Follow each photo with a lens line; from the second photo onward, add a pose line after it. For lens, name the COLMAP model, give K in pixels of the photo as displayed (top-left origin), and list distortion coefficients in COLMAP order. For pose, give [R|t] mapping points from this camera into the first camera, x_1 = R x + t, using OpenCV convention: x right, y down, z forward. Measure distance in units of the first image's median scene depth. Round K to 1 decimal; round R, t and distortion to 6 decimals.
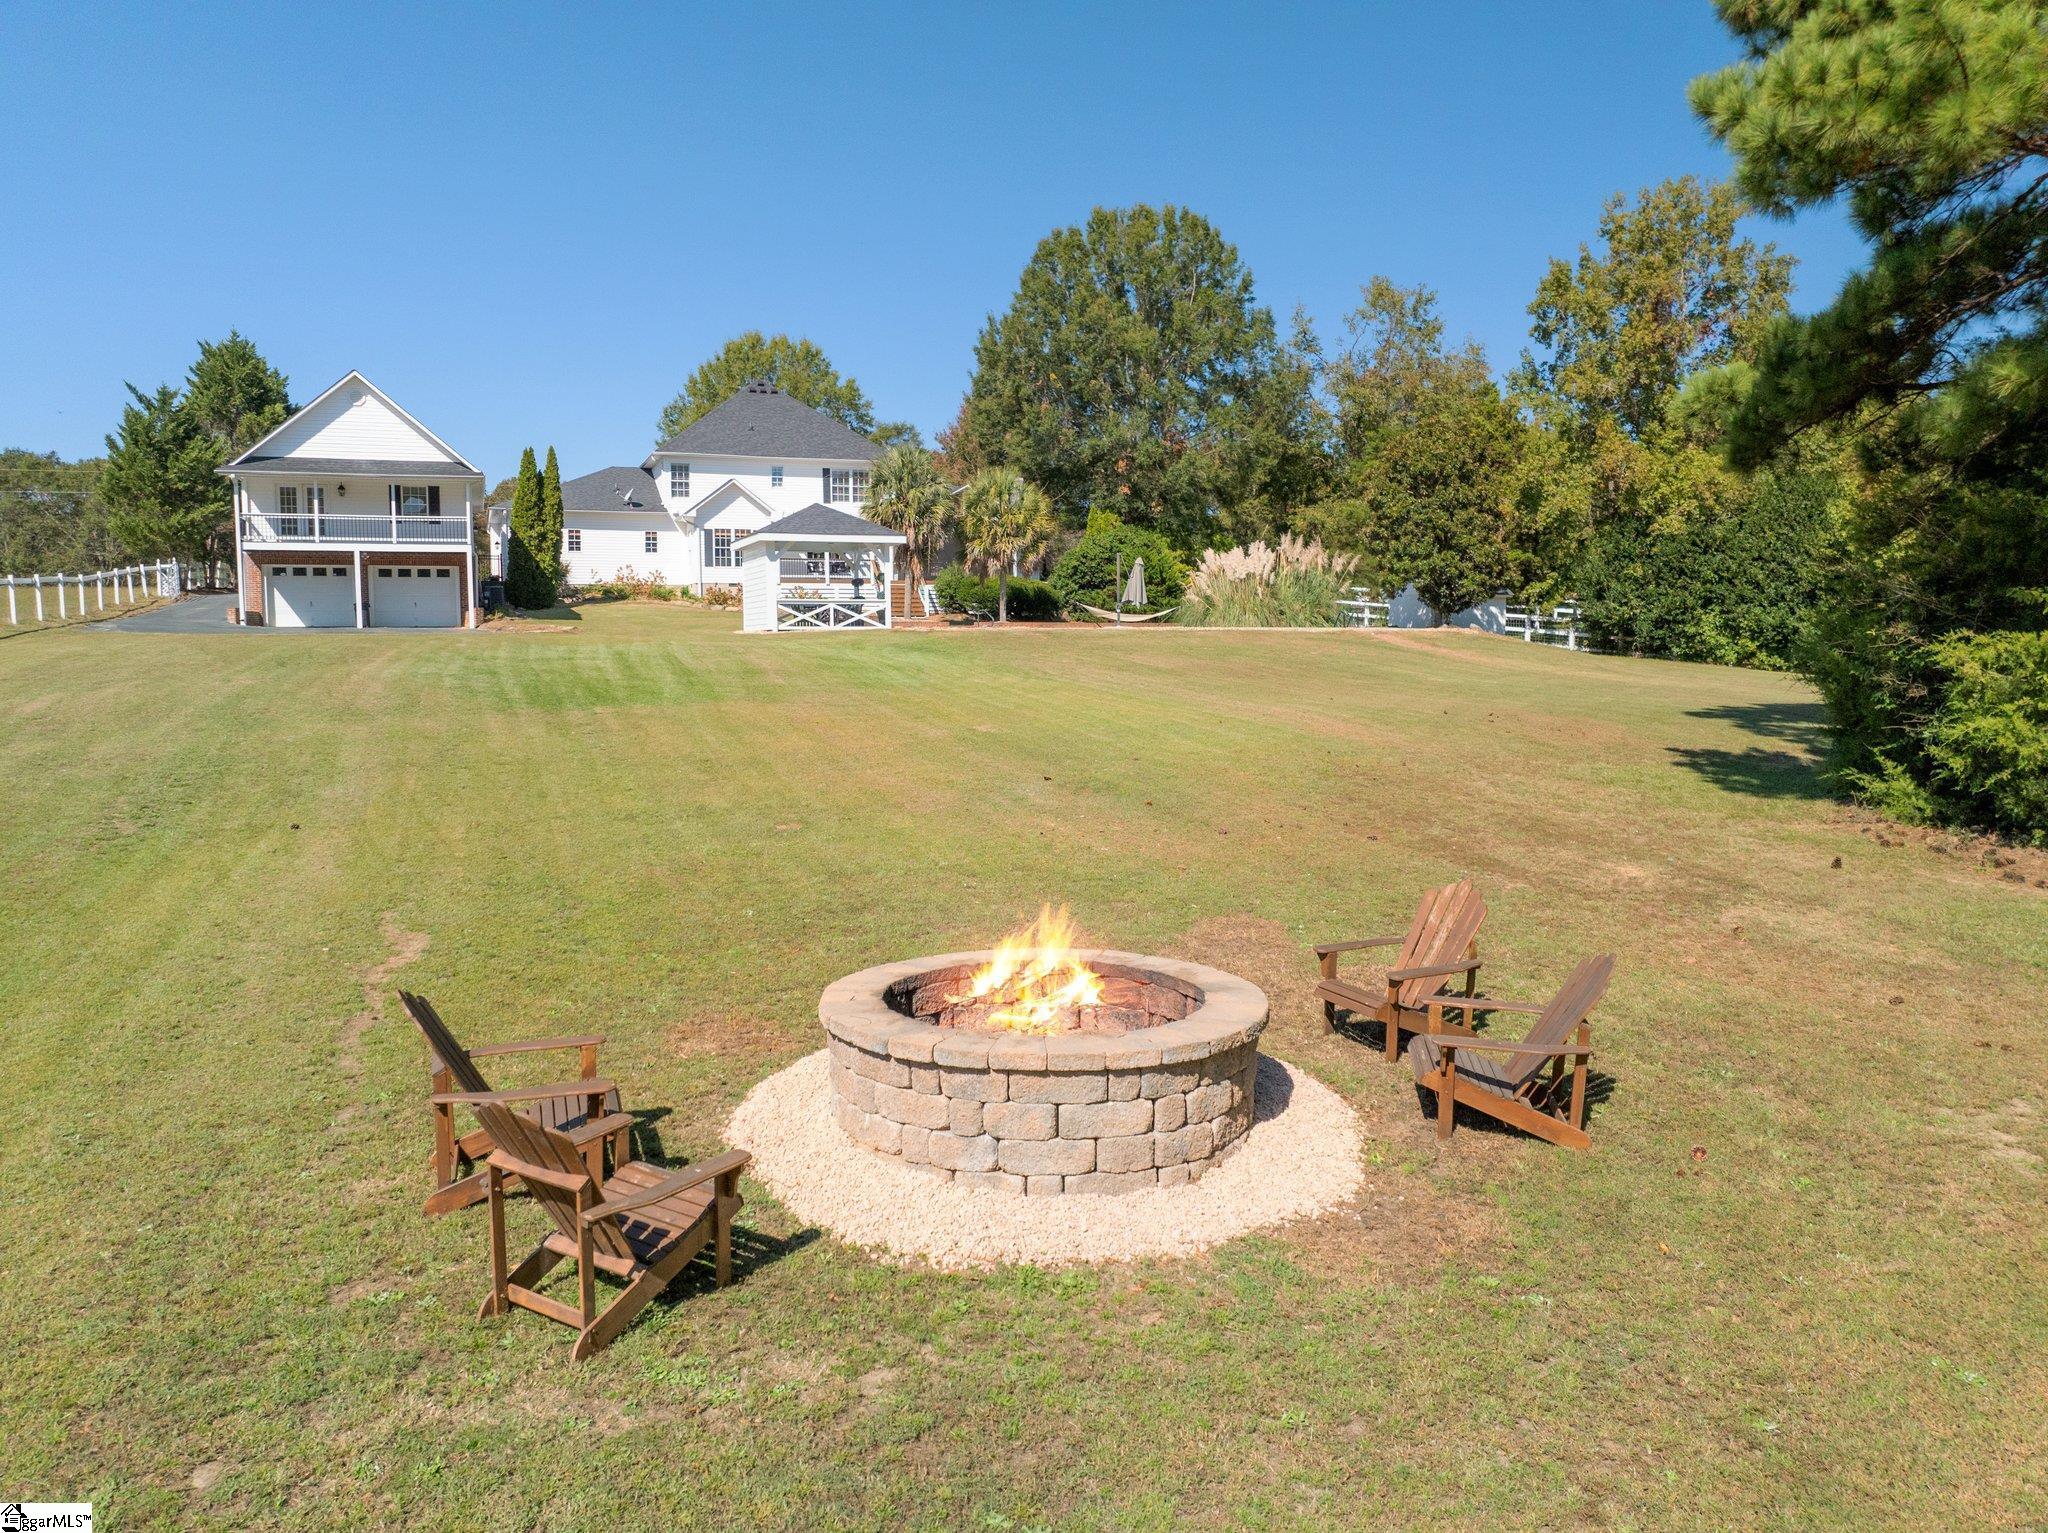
lens RADIAL K [[1490.1, 0, 1024.0], [0, 1490.1, 766.5], [0, 0, 1]] dist [-0.108431, 0.001340]
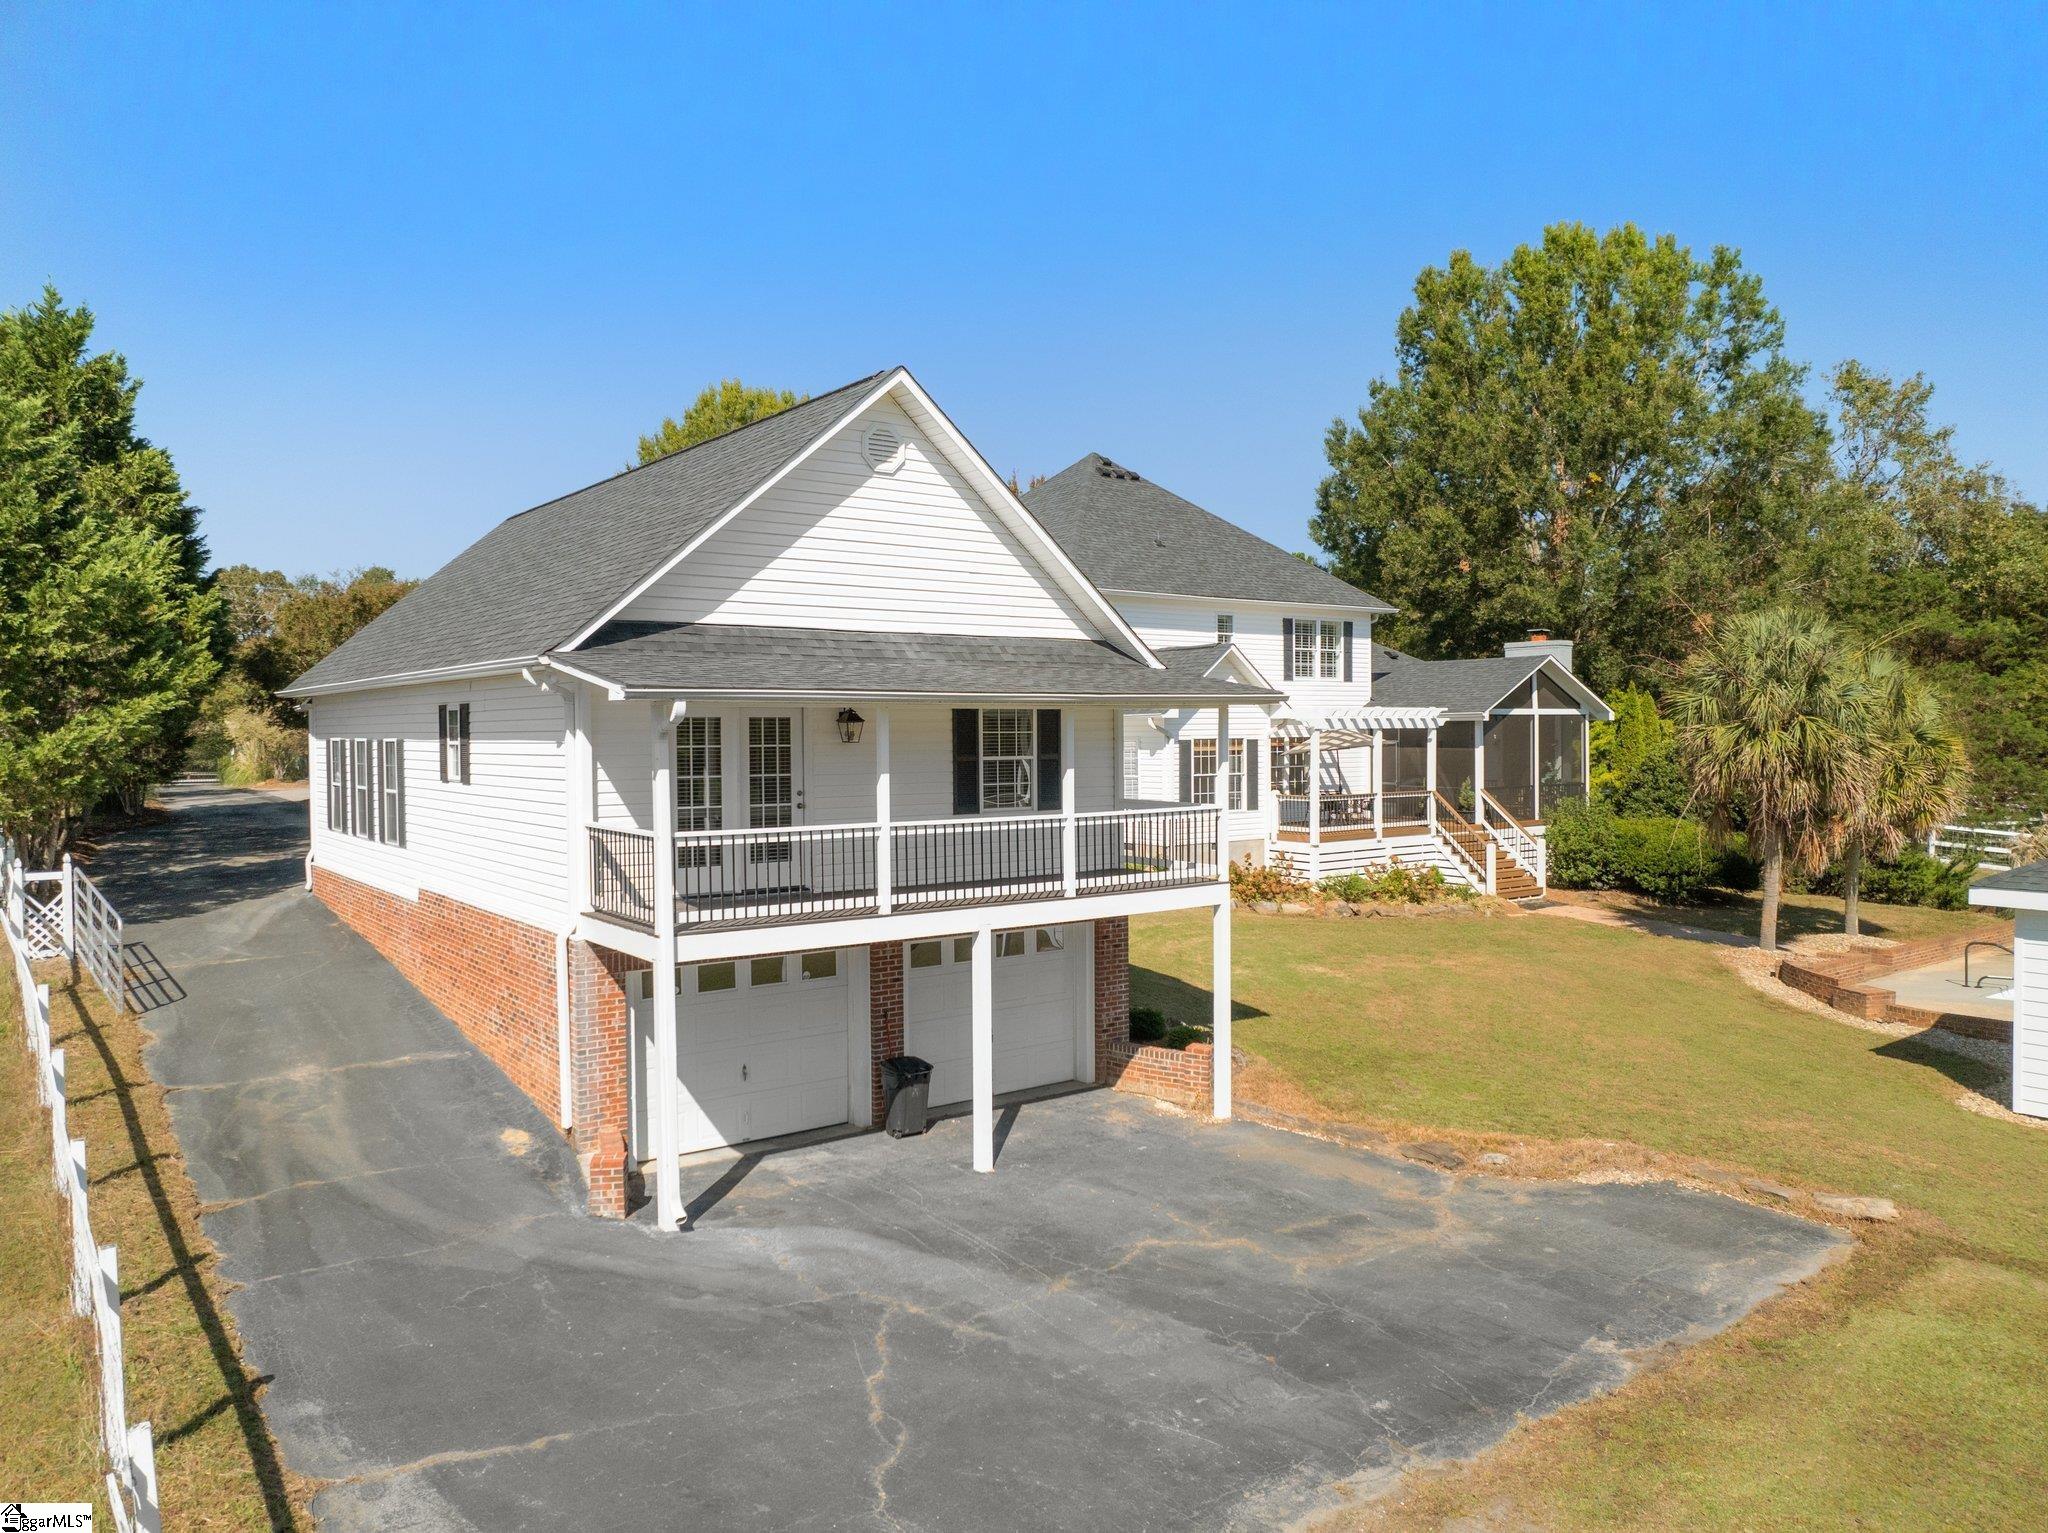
lens RADIAL K [[1490.1, 0, 1024.0], [0, 1490.1, 766.5], [0, 0, 1]] dist [-0.108431, 0.001340]
pose [[0.955364, -0.014467, 0.295078, -0.460042], [0.028895, 0.998587, -0.044594, -0.142880], [-0.294016, 0.051130, 0.954432, 0.577333]]
